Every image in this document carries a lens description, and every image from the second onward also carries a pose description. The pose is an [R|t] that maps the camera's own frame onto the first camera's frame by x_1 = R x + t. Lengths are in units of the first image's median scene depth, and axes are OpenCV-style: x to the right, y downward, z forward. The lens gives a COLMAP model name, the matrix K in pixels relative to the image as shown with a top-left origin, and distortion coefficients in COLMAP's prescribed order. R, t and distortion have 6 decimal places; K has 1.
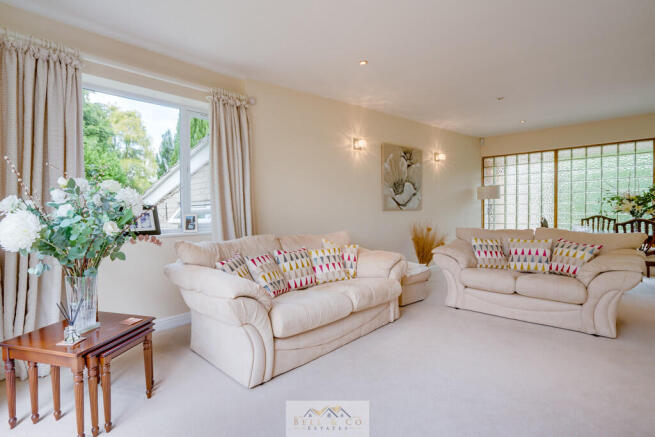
lens RADIAL K [[311.1, 0, 323.8], [0, 311.1, 212.6], [0, 0, 1]] dist [-0.007410, 0.004981]
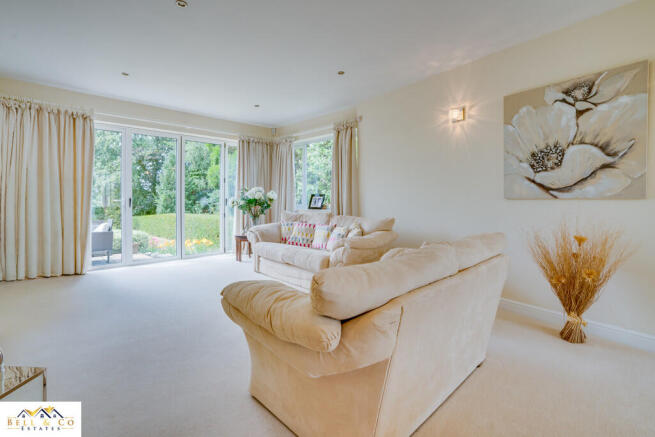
lens RADIAL K [[311.1, 0, 321.3], [0, 311.1, 200.8], [0, 0, 1]] dist [-0.007410, 0.004981]
pose [[-0.013709, 0.013743, -0.999812, 0.807653], [-0.014896, 0.999792, 0.013947, -0.006588], [0.999795, 0.015084, -0.013502, 0.594770]]
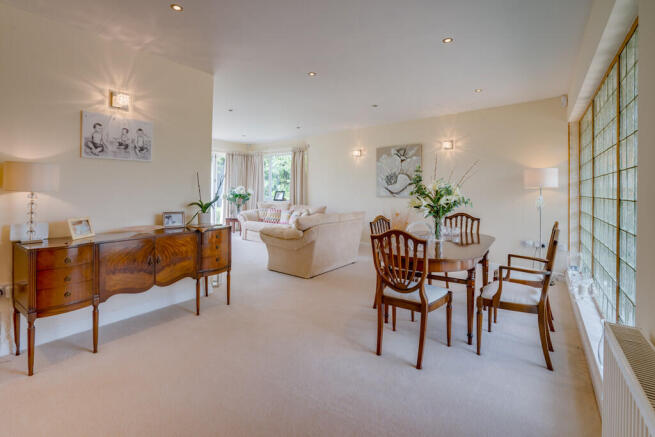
lens RADIAL K [[311.1, 0, 310.5], [0, 311.1, 185.2], [0, 0, 1]] dist [-0.007410, 0.004981]
pose [[0.124637, -0.007551, -0.992174, 1.442518], [-0.027451, 0.999562, -0.011056, -0.034191], [0.991823, 0.028614, 0.124375, 0.514580]]
